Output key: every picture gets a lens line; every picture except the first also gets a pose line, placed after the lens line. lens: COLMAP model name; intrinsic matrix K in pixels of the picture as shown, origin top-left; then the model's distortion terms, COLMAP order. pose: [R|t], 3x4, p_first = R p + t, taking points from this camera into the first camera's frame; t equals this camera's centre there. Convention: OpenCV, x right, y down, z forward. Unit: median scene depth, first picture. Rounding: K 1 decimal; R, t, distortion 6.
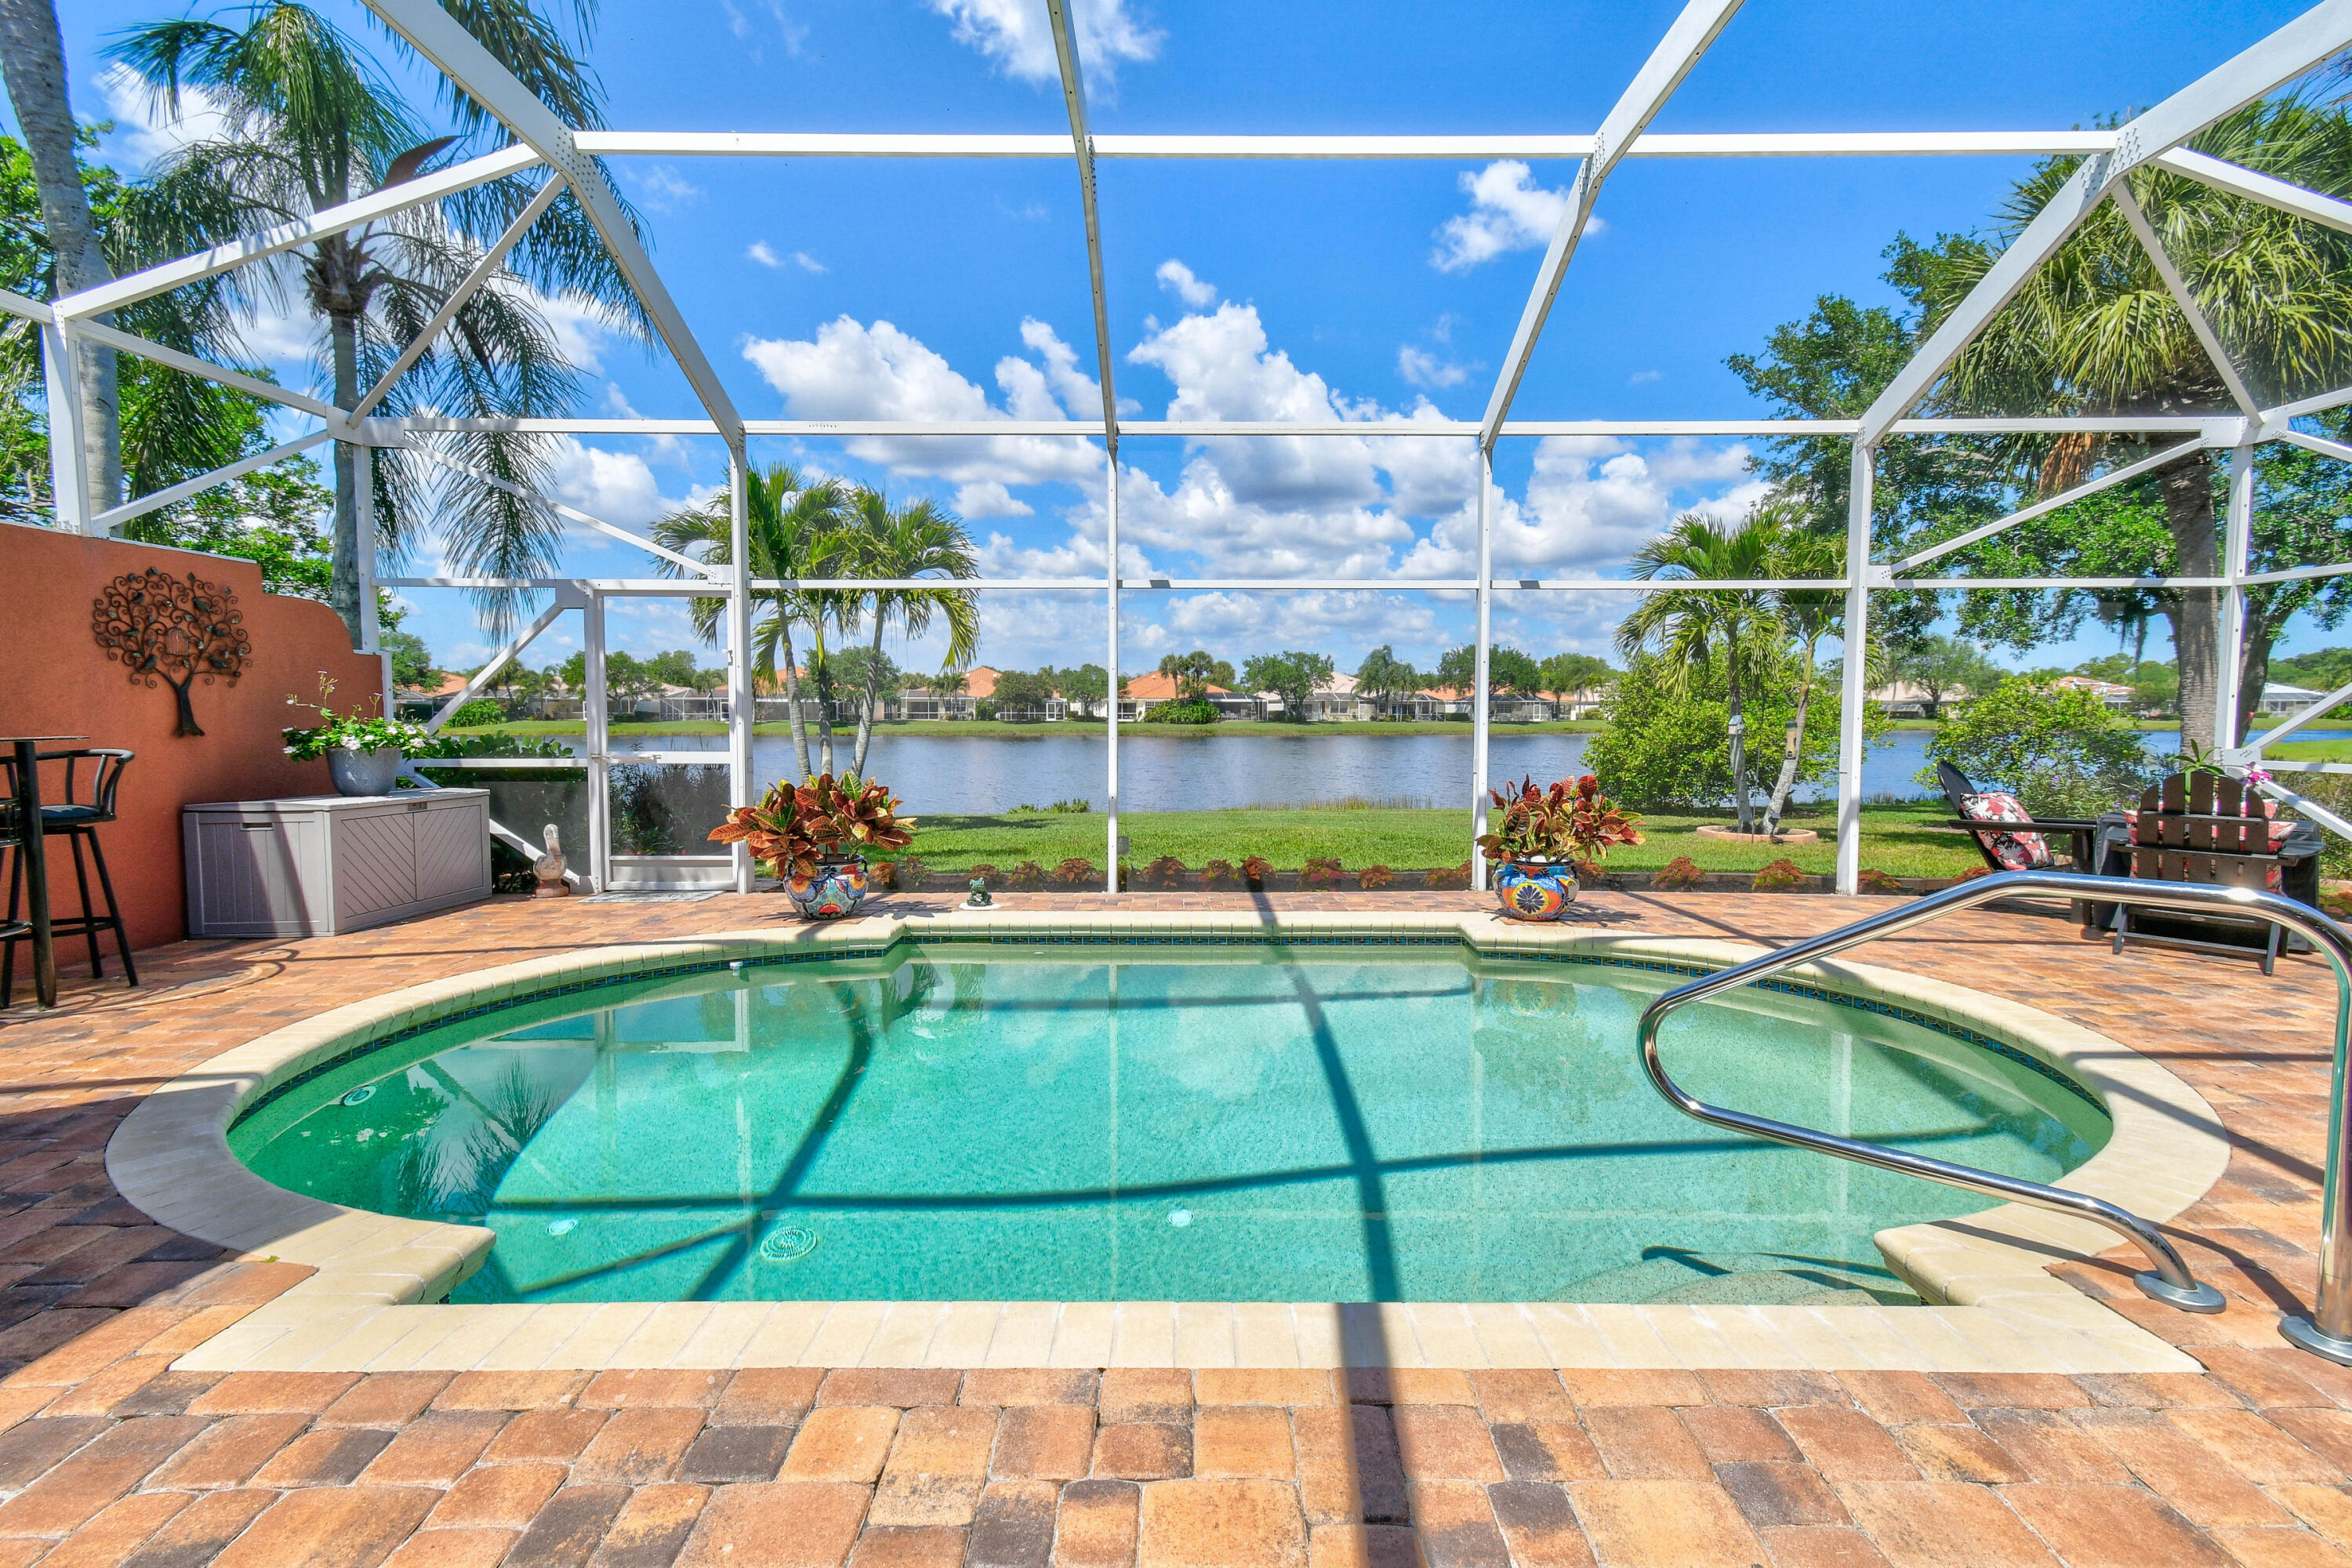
lens RADIAL K [[1033.1, 0, 1185.4], [0, 1033.1, 767.5], [0, 0, 1]] dist [0.013218, -0.000847]
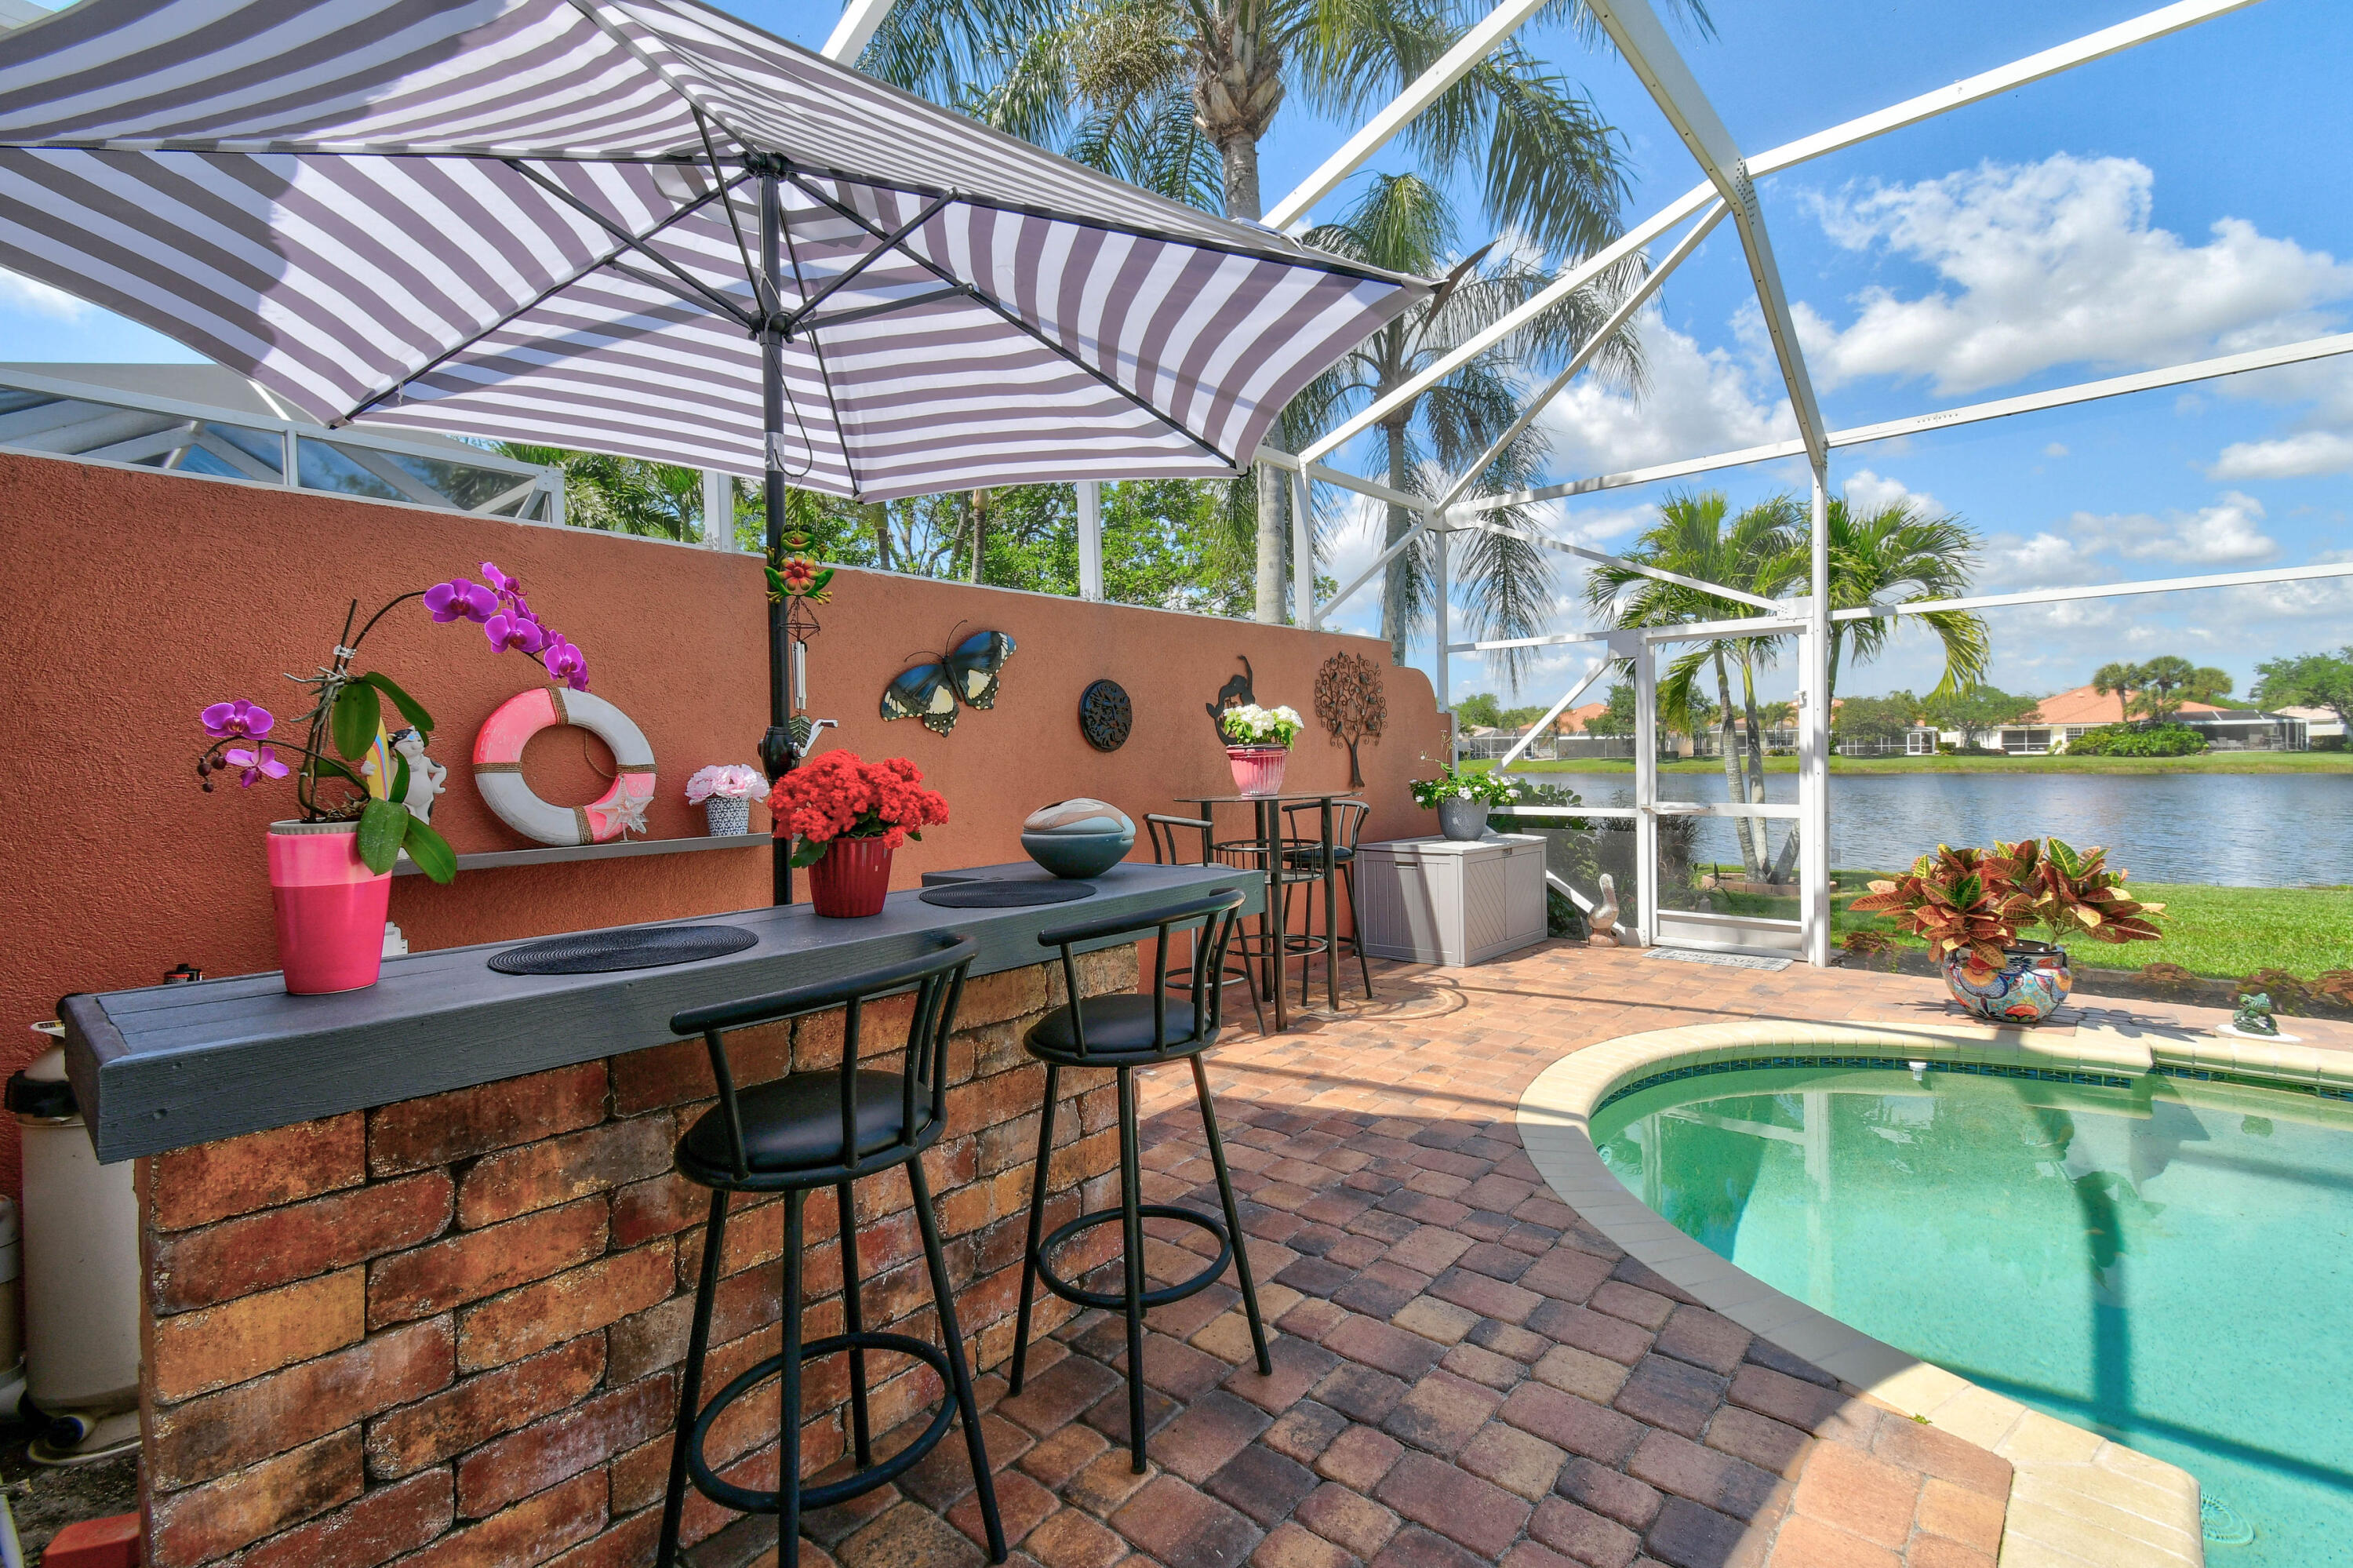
lens RADIAL K [[1033.6, 0, 1185.9], [0, 1033.6, 767.5], [0, 0, 1]] dist [0.013218, -0.000847]
pose [[0.745575, -0.004738, -0.666405, -0.238803], [-0.018978, 0.999418, -0.028338, -0.011969], [0.666151, 0.033775, 0.745052, -0.023671]]
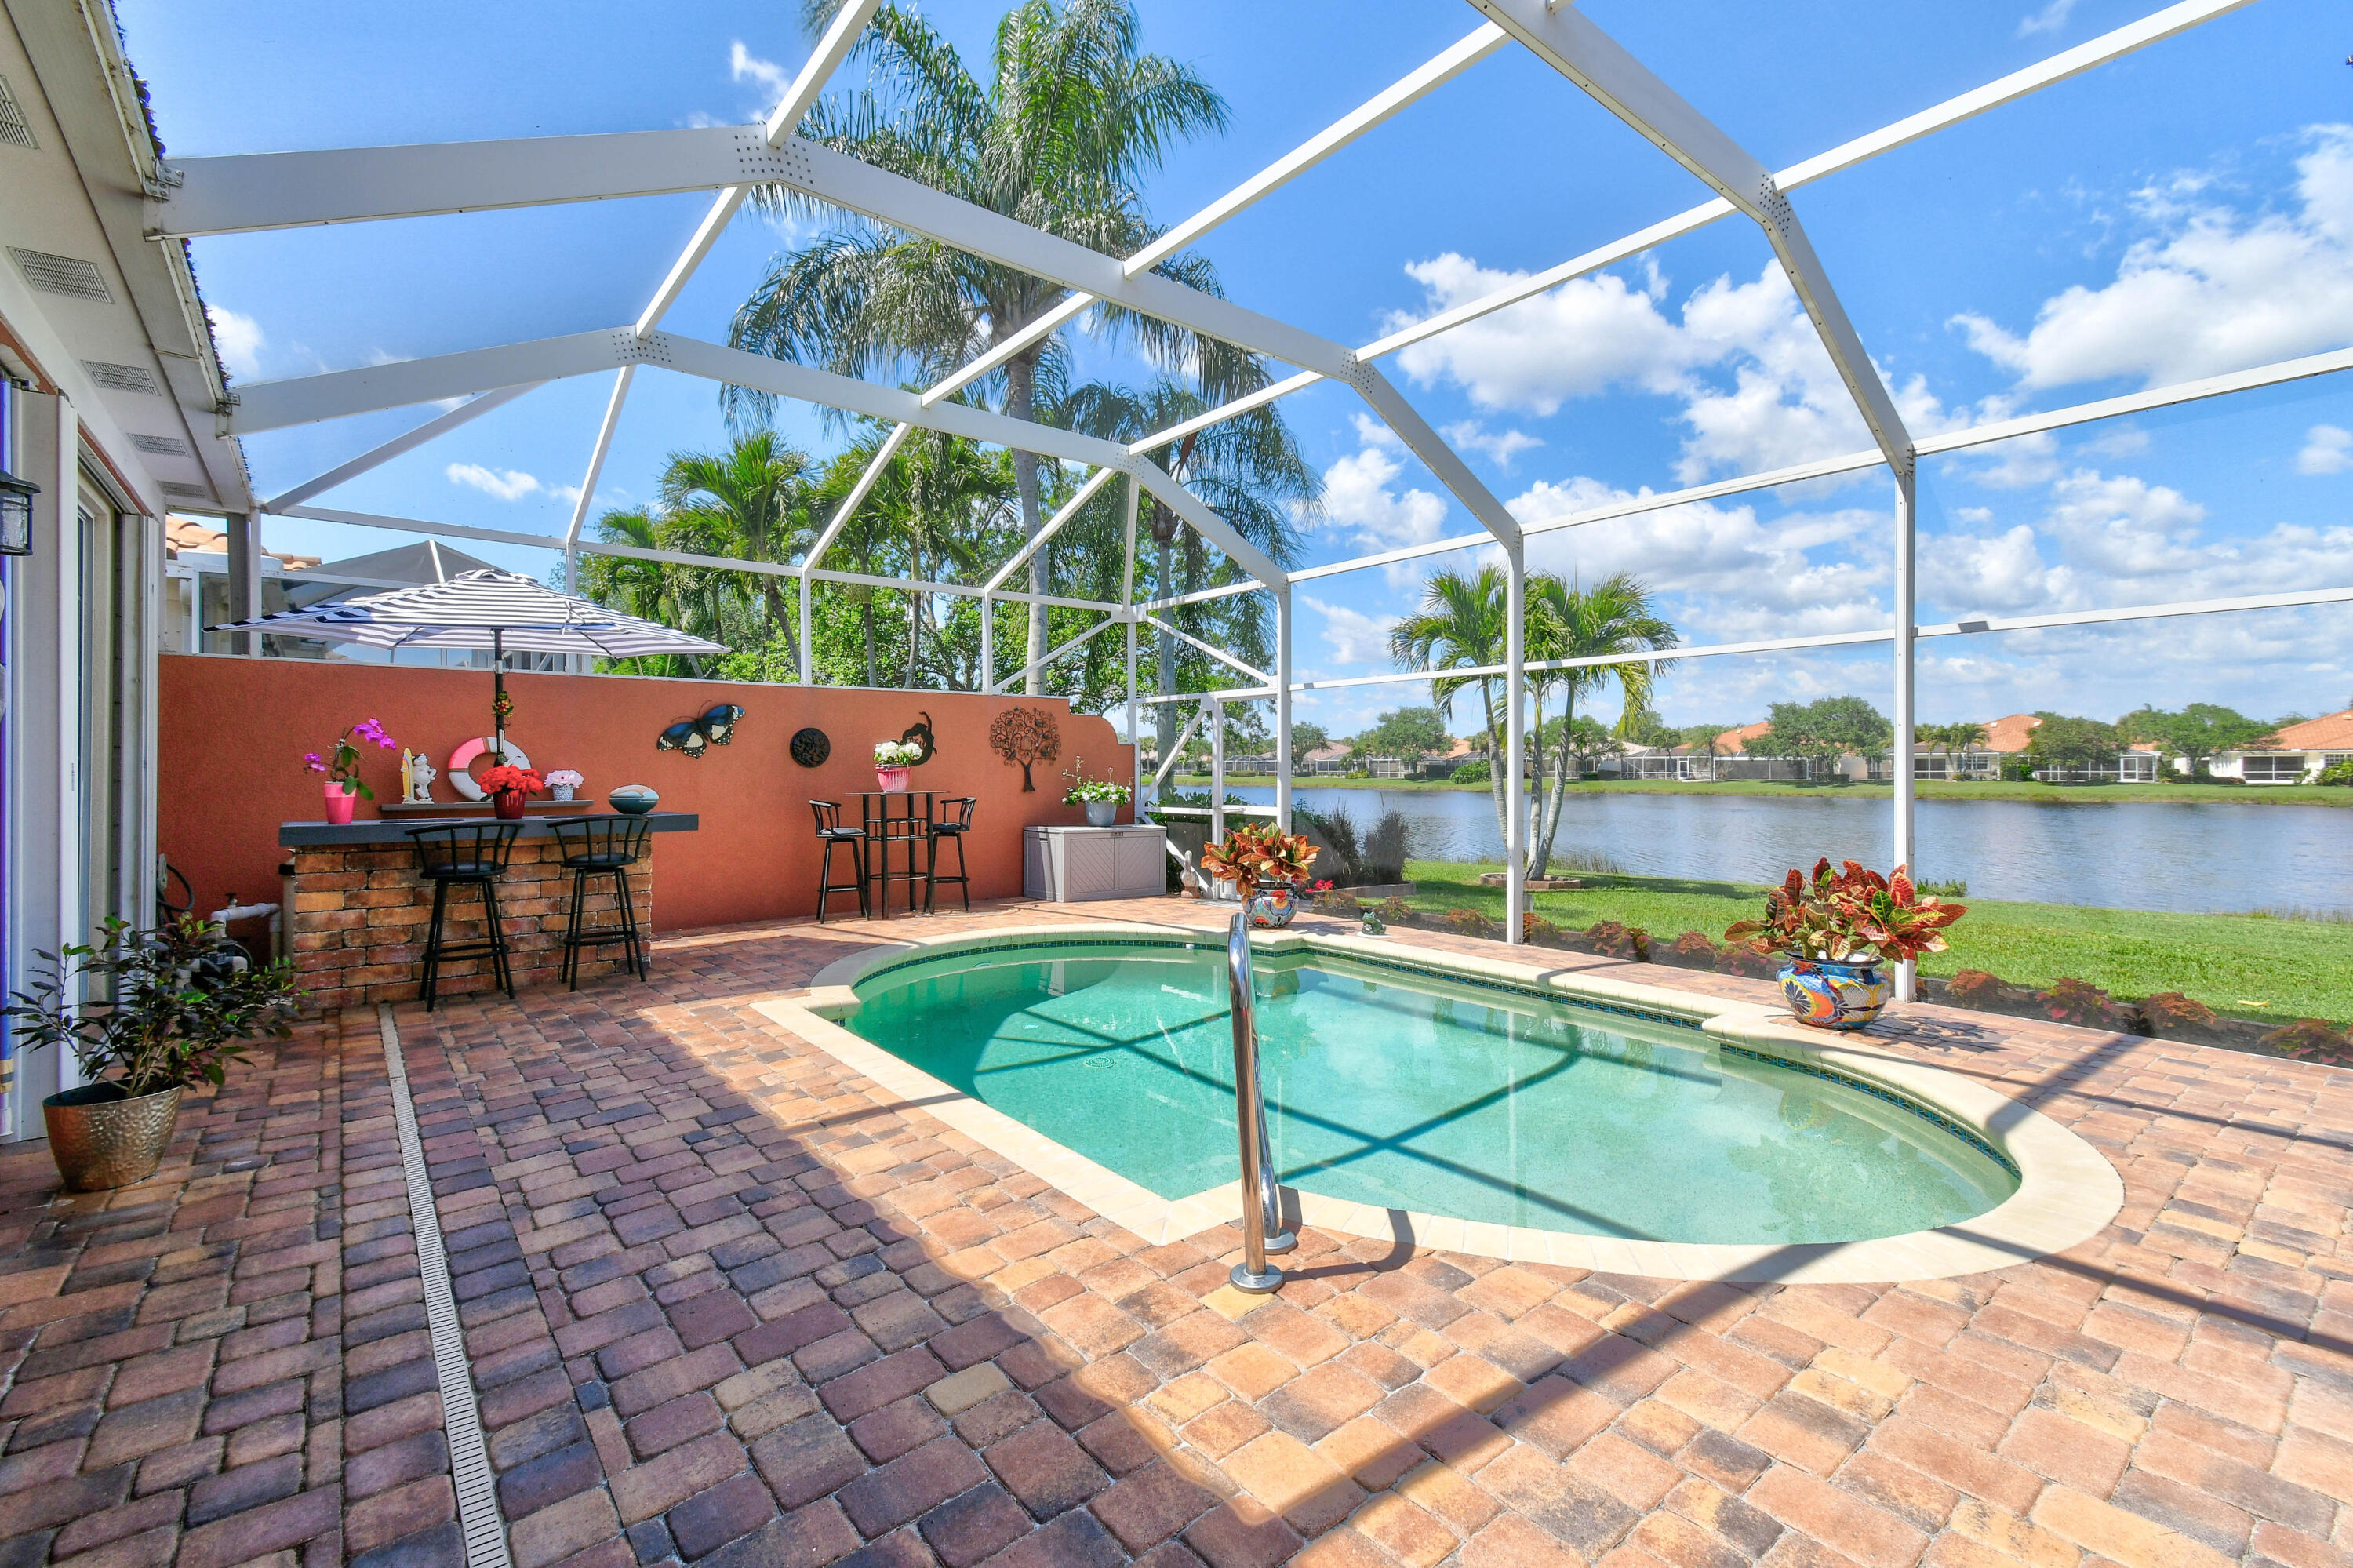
lens RADIAL K [[1027.4, 0, 1182.5], [0, 1027.4, 772.1], [0, 0, 1]] dist [0.017233, 0.000080]
pose [[0.628417, 0.000411, -0.777876, 0.562616], [-0.040540, 0.998658, -0.032223, -0.013015], [0.776819, 0.051785, 0.627591, 0.019368]]
